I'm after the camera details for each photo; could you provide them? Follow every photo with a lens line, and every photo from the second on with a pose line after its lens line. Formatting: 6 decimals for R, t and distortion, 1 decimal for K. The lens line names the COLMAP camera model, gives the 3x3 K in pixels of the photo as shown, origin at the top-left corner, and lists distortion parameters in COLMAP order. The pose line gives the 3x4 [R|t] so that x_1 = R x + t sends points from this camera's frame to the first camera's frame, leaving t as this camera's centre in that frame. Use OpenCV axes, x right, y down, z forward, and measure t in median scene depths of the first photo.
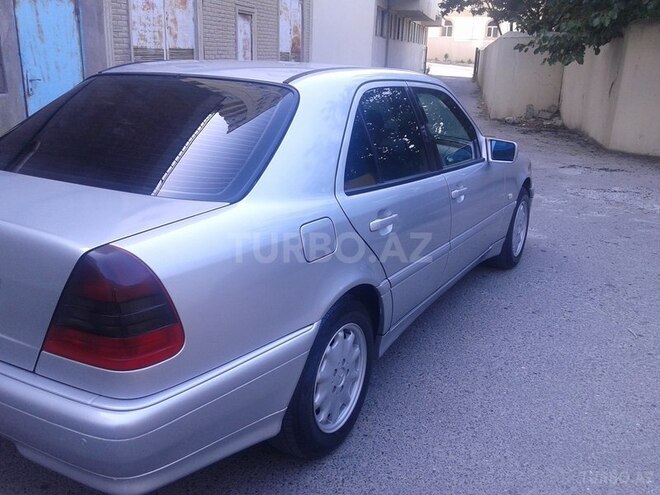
lens RADIAL K [[620.8, 0, 330.0], [0, 620.8, 247.5], [0, 0, 1]] dist [0.047799, -0.111718]
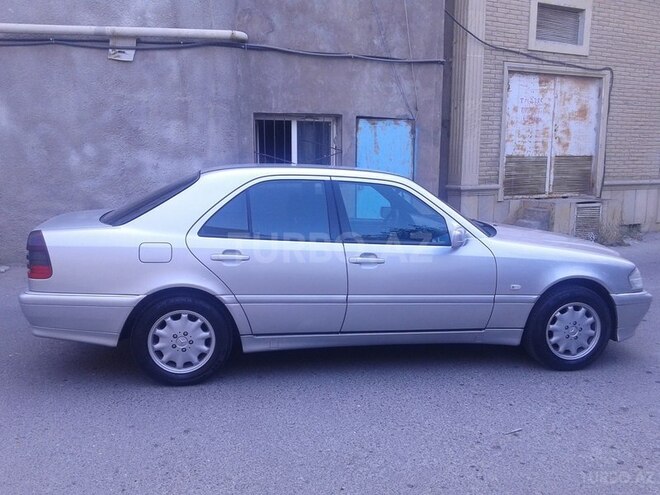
lens RADIAL K [[620.8, 0, 330.0], [0, 620.8, 247.5], [0, 0, 1]] dist [0.047799, -0.111718]
pose [[0.623854, 0.093974, -0.775870, 0.373463], [-0.220757, 0.973507, -0.059592, -0.007283], [0.749715, 0.208455, 0.628072, 0.041456]]
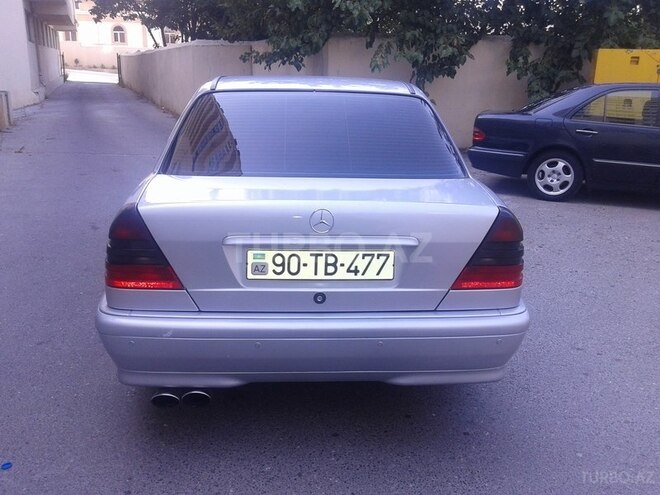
lens RADIAL K [[620.8, 0, 330.0], [0, 620.8, 247.5], [0, 0, 1]] dist [0.047799, -0.111718]
pose [[0.836834, -0.156840, 0.524509, -0.221211], [0.160445, 0.986277, 0.038934, -0.004053], [-0.523417, 0.051573, 0.850514, -0.006360]]
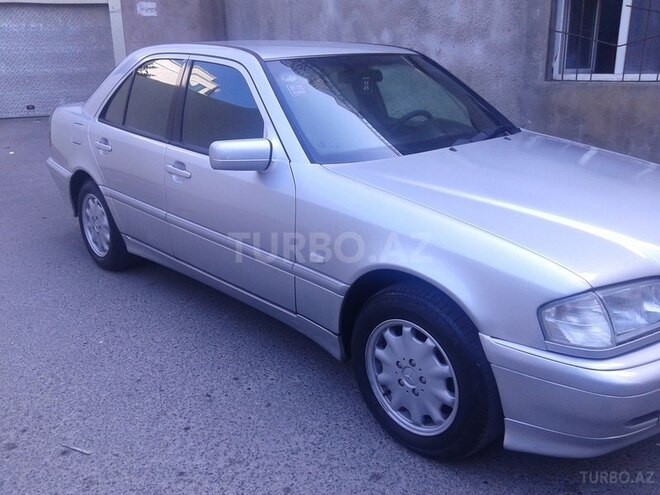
lens RADIAL K [[620.8, 0, 330.0], [0, 620.8, 247.5], [0, 0, 1]] dist [0.047799, -0.111718]
pose [[-0.312295, 0.263361, -0.912750, 0.336324], [-0.268030, 0.897343, 0.350621, -0.123106], [0.911390, 0.354142, -0.209647, 0.468360]]
